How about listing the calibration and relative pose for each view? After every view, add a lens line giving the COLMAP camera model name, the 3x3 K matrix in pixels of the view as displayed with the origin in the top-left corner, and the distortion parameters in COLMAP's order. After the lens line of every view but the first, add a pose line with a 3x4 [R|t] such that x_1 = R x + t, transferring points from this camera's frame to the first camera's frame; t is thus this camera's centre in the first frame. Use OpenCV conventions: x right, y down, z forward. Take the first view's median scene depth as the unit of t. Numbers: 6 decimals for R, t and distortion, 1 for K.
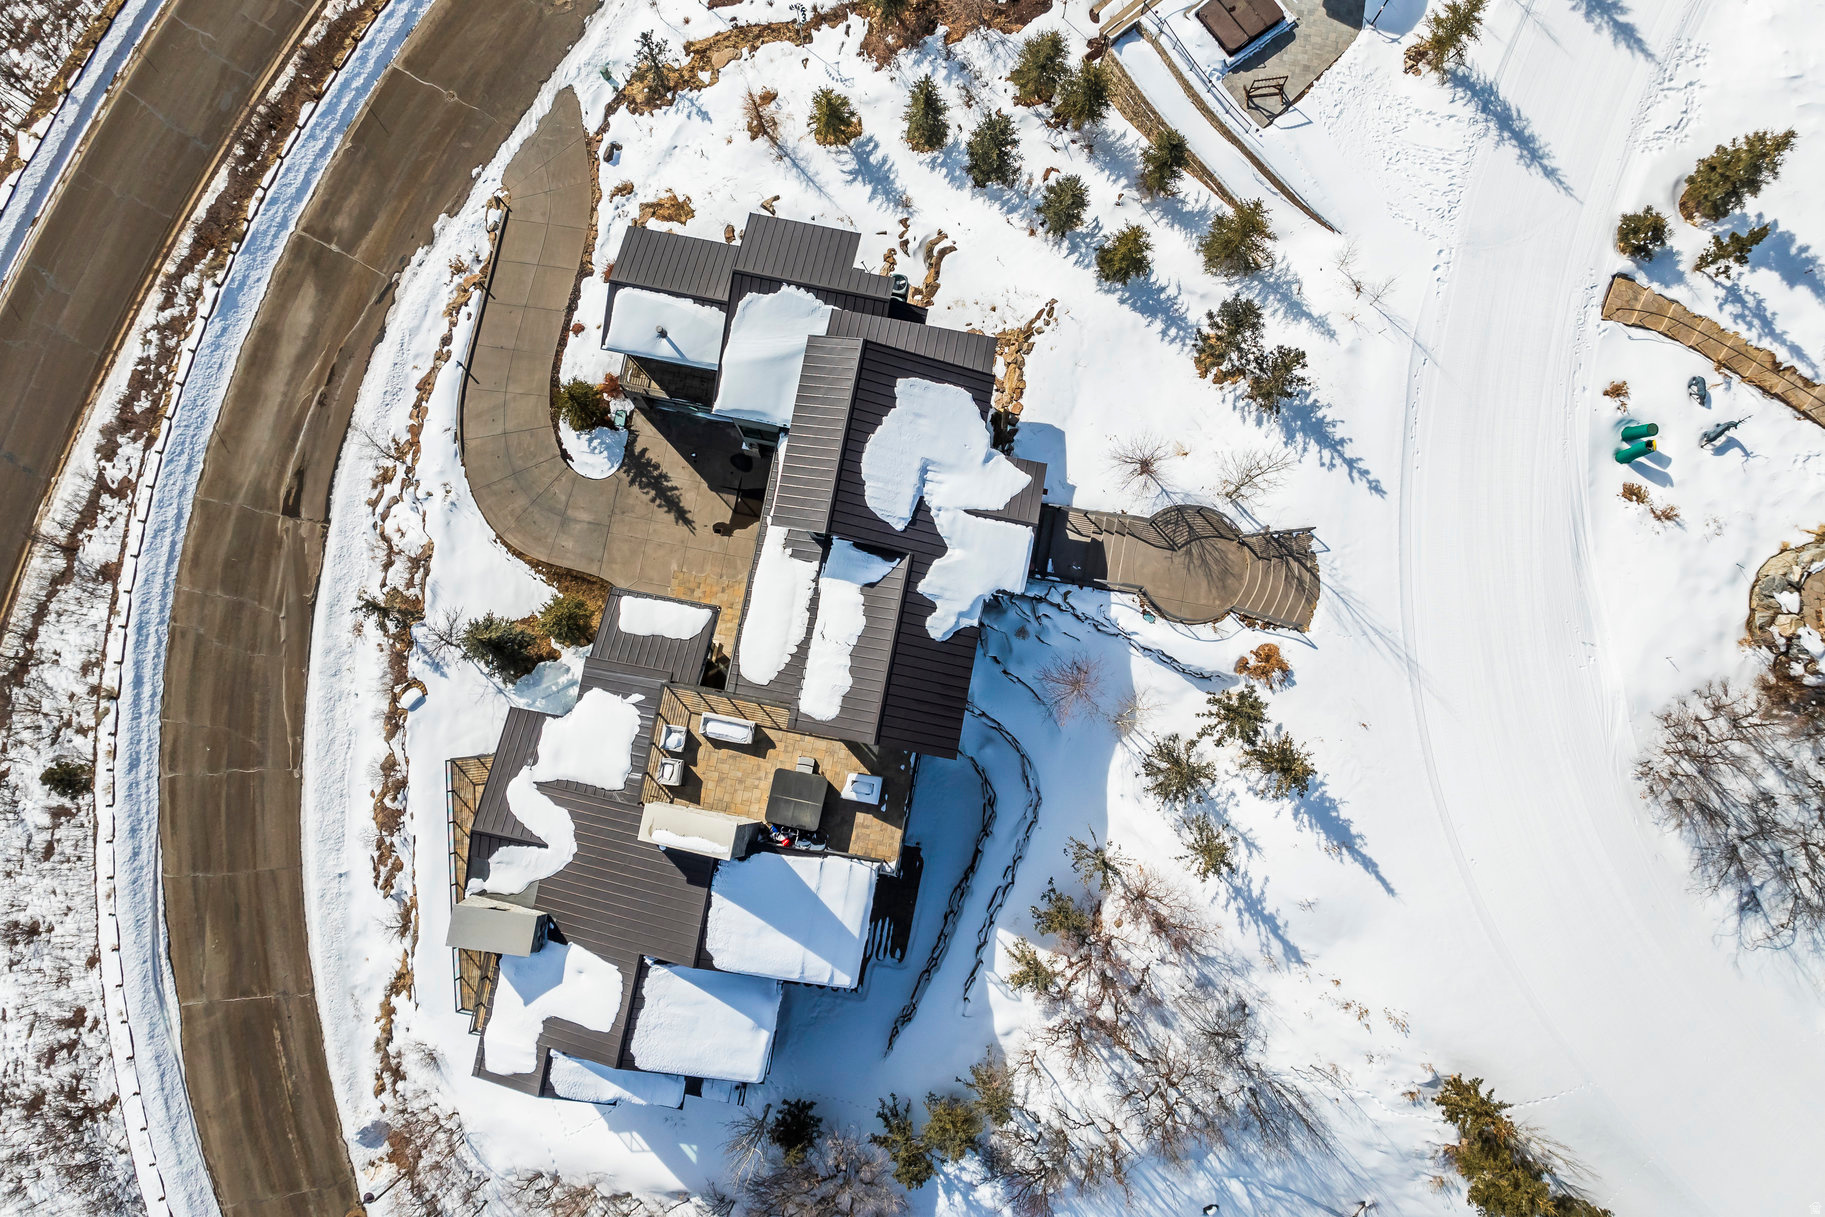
lens RADIAL K [[1293.6, 0, 919.1], [0, 1293.6, 575.6], [0, 0, 1]] dist [-0.038704, -0.001689]
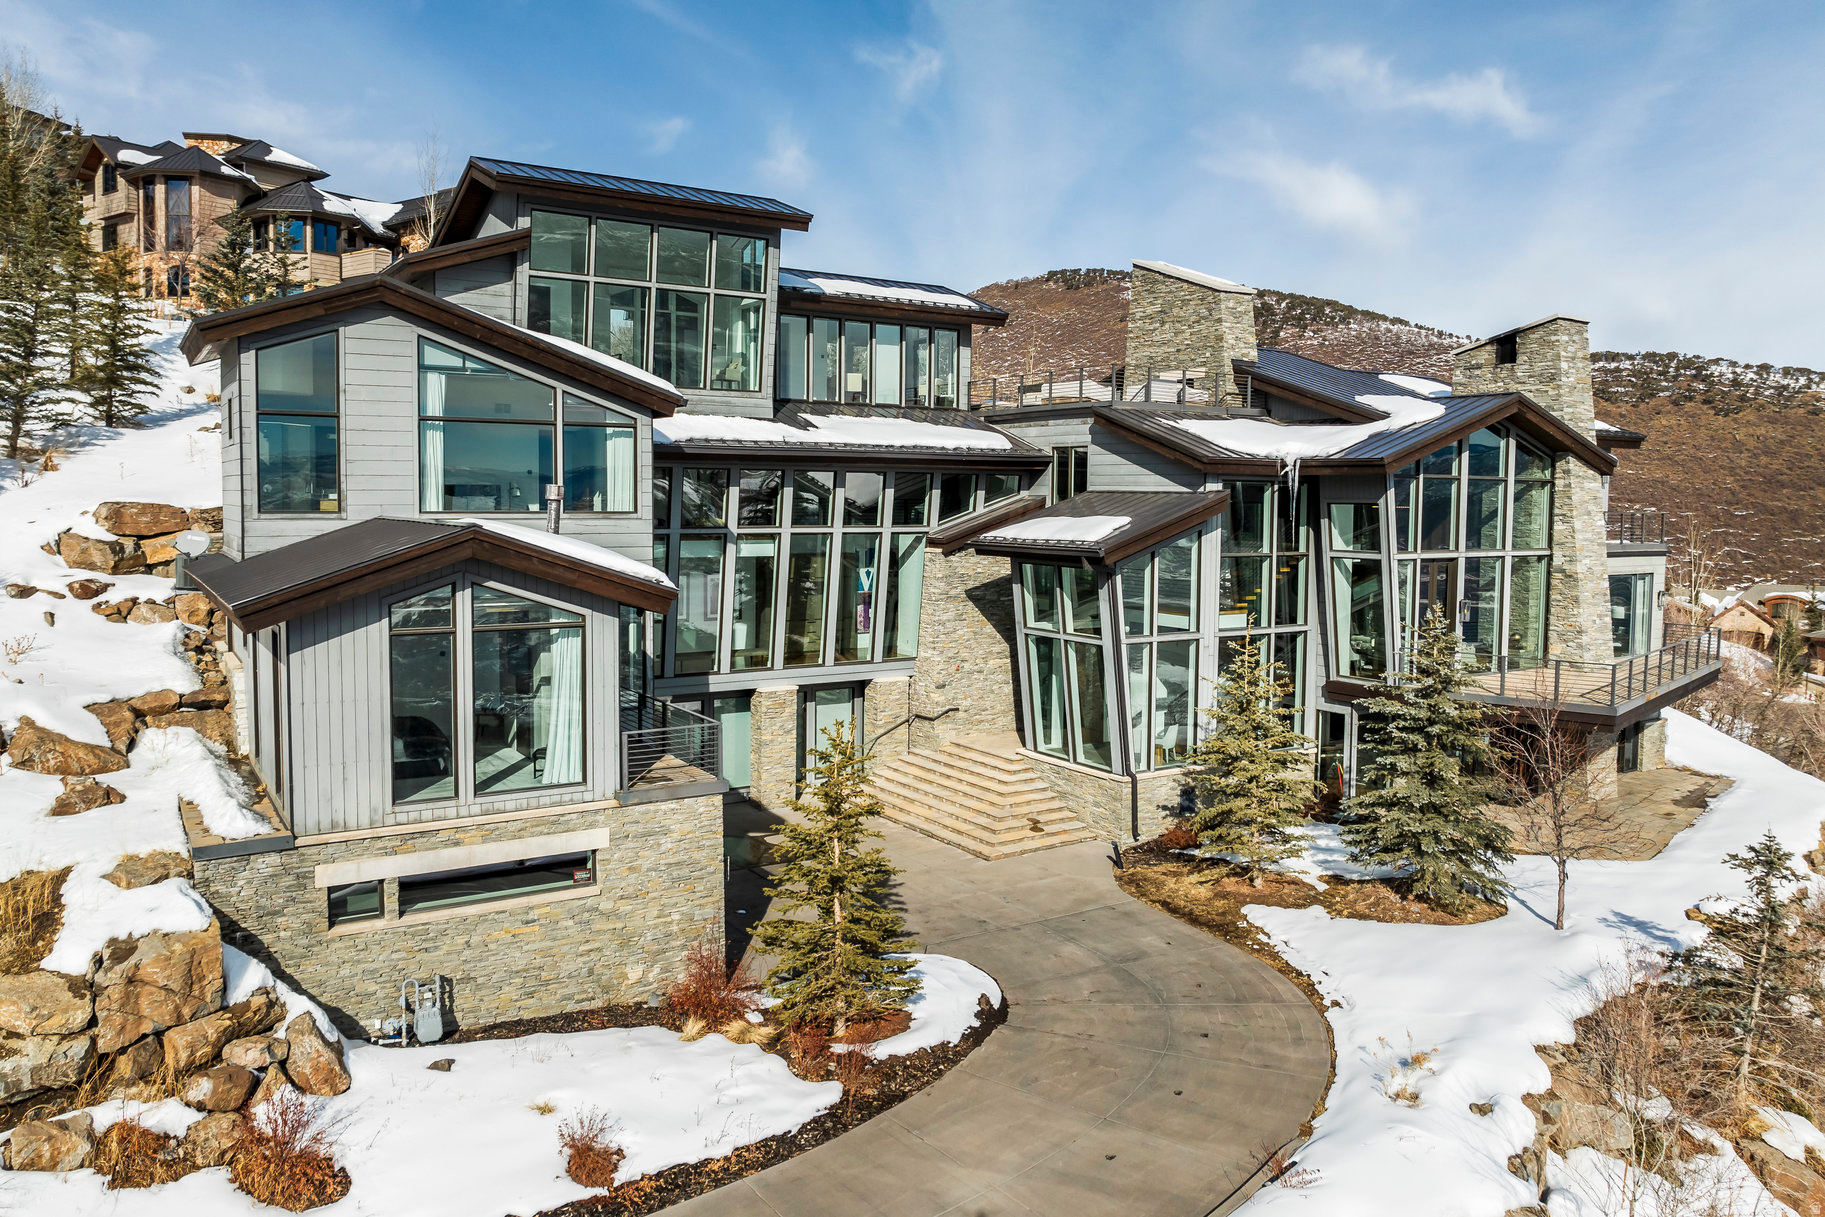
lens RADIAL K [[1289.0, 0, 914.9], [0, 1289.0, 574.3], [0, 0, 1]] dist [-0.047680, 0.018007]
pose [[-0.683721, -0.065627, 0.726787, -0.475969], [0.721435, 0.089076, 0.686729, -0.323745], [-0.109807, 0.993860, -0.013557, 0.903542]]
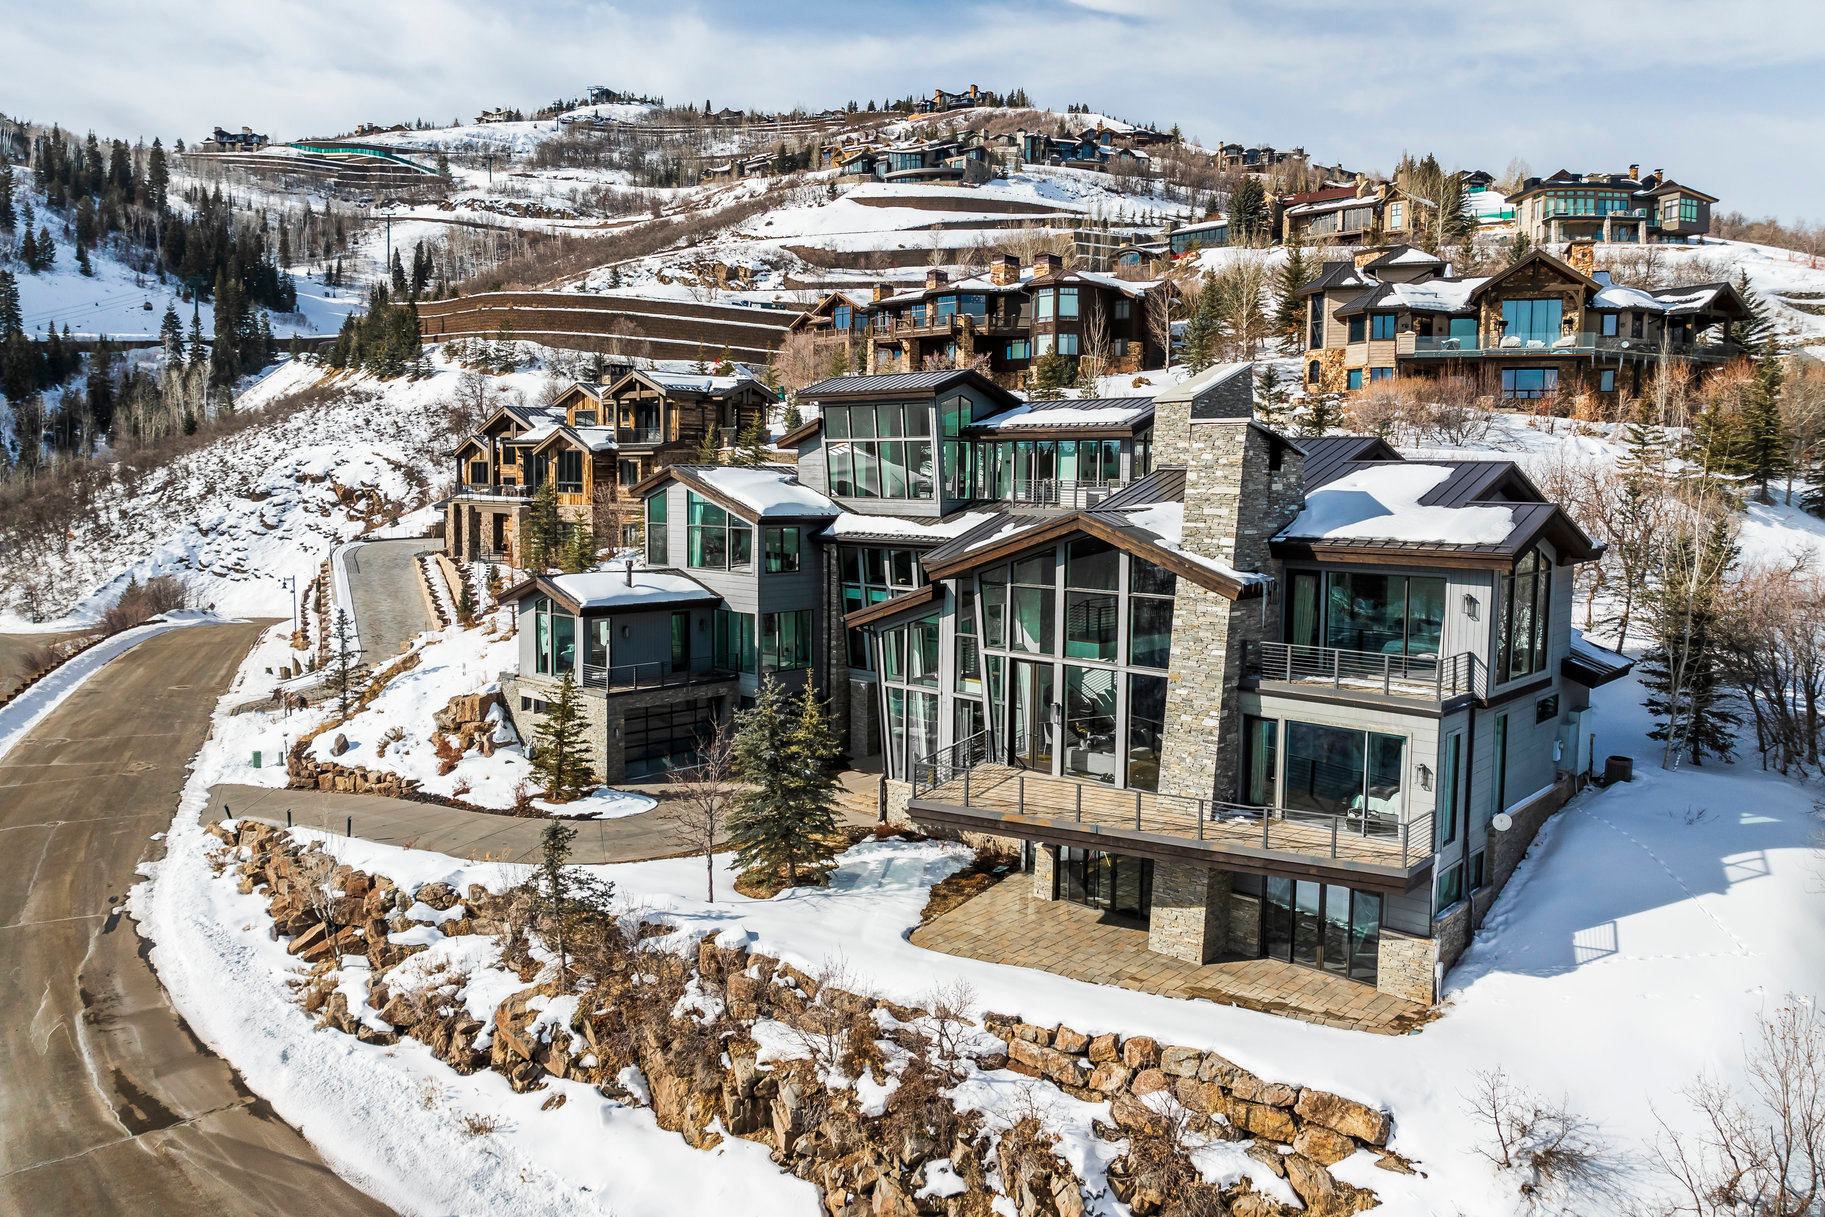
lens RADIAL K [[1289.0, 0, 914.9], [0, 1289.0, 574.3], [0, 0, 1]] dist [-0.047680, 0.018007]
pose [[0.532317, -0.071795, 0.843495, -0.728988], [0.839620, 0.171962, -0.515235, 0.364210], [-0.108058, 0.982484, 0.151819, 0.761186]]
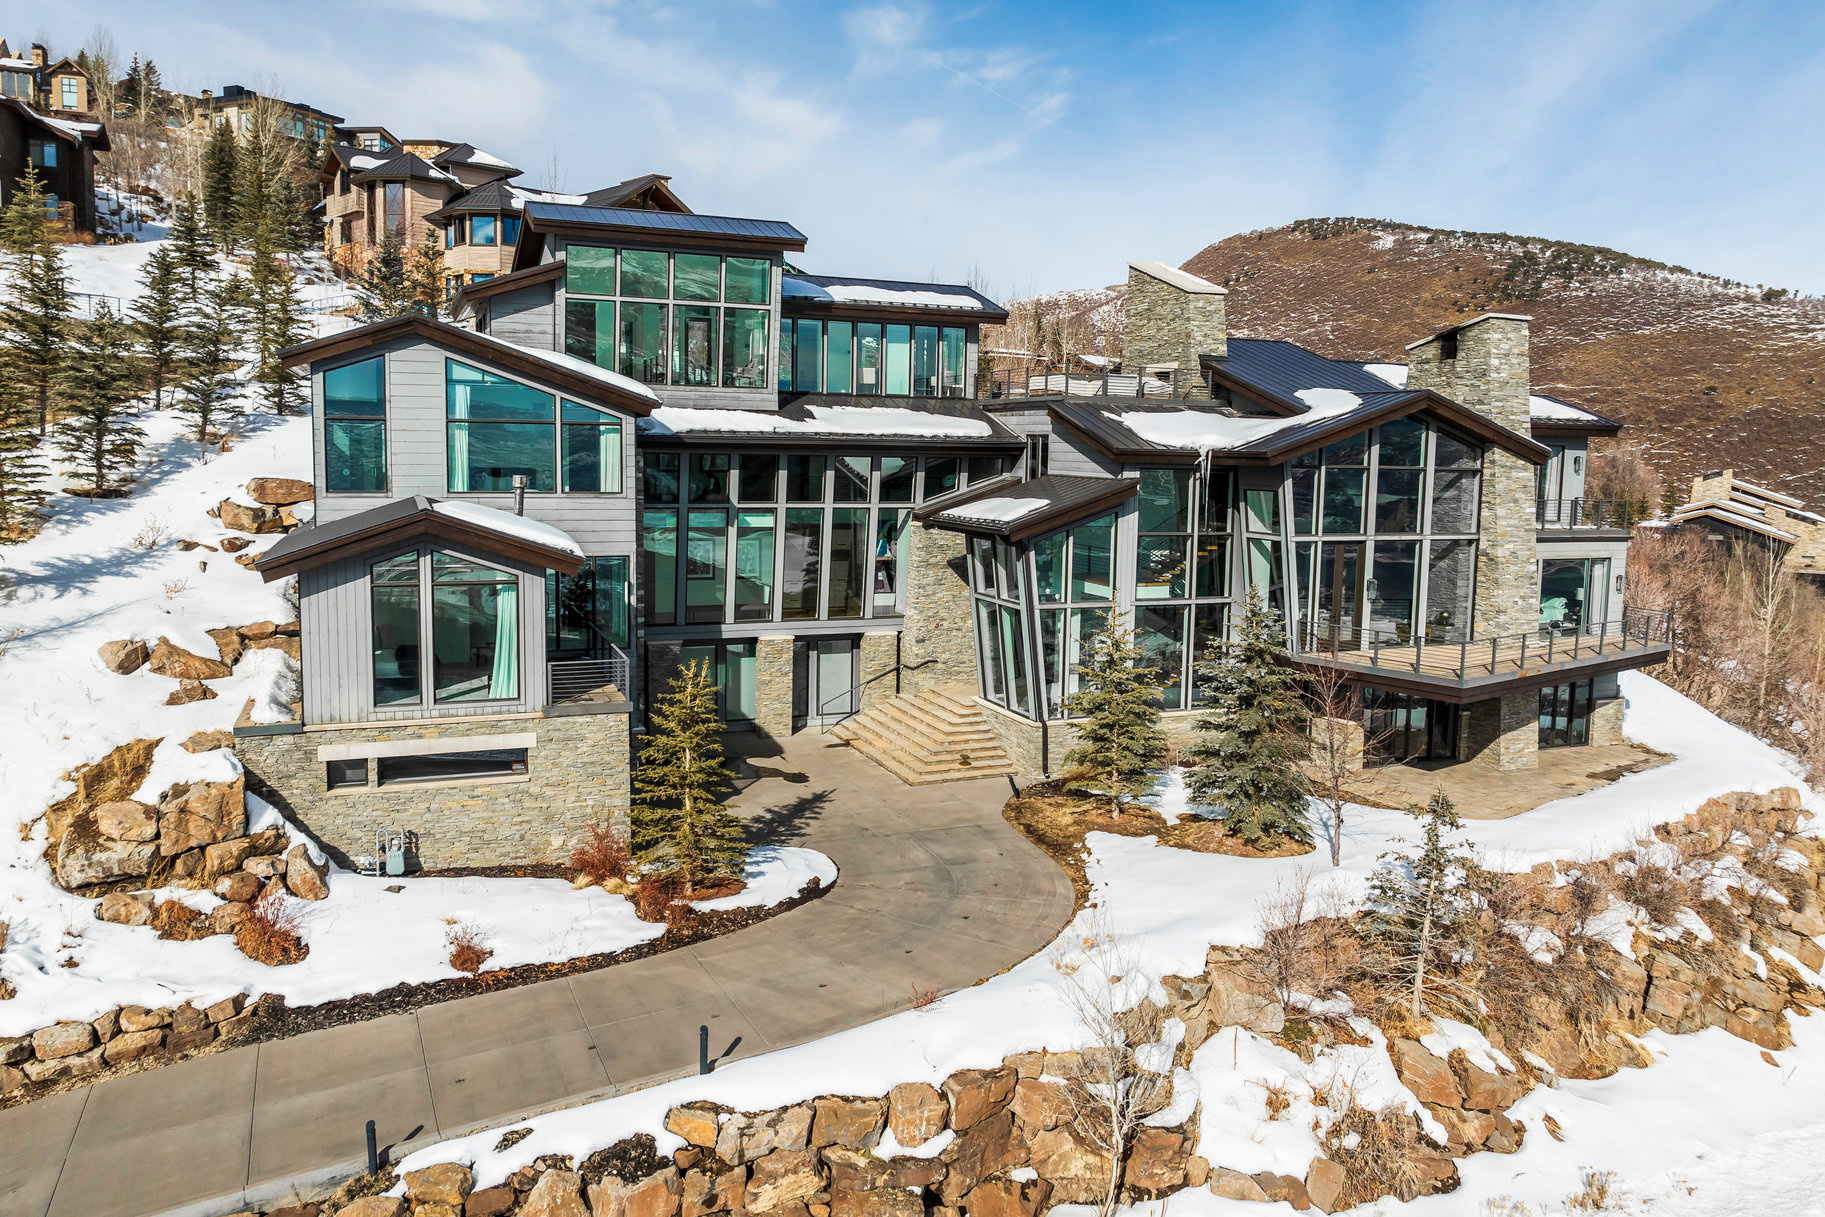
lens RADIAL K [[1293.6, 0, 919.1], [0, 1293.6, 575.6], [0, 0, 1]] dist [-0.038704, -0.001689]
pose [[-0.538370, -0.107079, 0.835878, -0.612007], [0.832628, 0.085378, 0.547213, -0.290904], [-0.129960, 0.990578, 0.043192, 0.883850]]
